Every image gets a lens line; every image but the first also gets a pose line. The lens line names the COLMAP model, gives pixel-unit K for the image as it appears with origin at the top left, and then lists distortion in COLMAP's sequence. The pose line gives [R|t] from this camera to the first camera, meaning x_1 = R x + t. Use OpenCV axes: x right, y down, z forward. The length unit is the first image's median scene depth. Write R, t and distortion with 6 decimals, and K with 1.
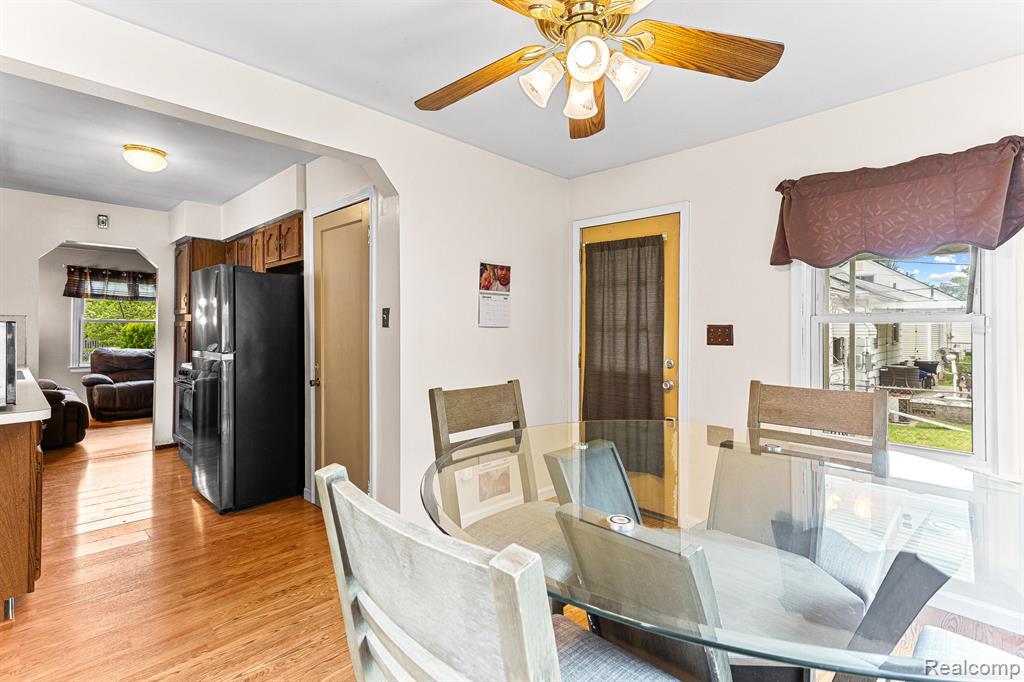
lens RADIAL K [[484.8, 0, 513.8], [0, 484.8, 336.5], [0, 0, 1]] dist [0.020353, 0.000490]
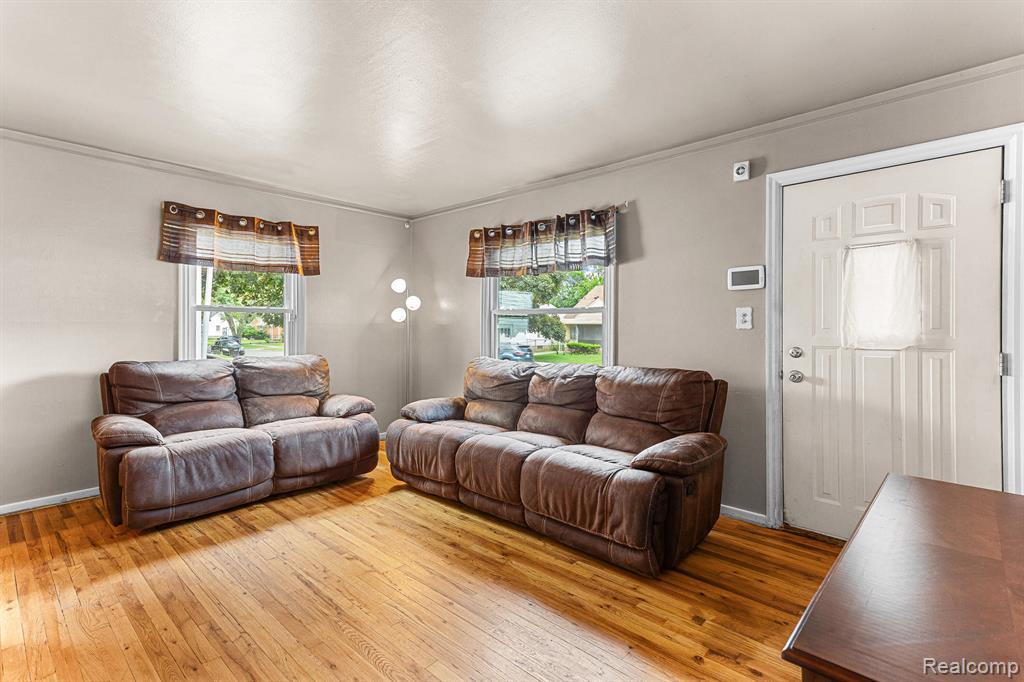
lens RADIAL K [[492.2, 0, 508.3], [0, 492.2, 320.2], [0, 0, 1]] dist [0.025782, 0.000441]
pose [[0.029643, -0.008983, -0.999520, -0.252424], [-0.031976, 0.999439, -0.009931, -0.016949], [0.999049, 0.032255, 0.029339, 1.080663]]
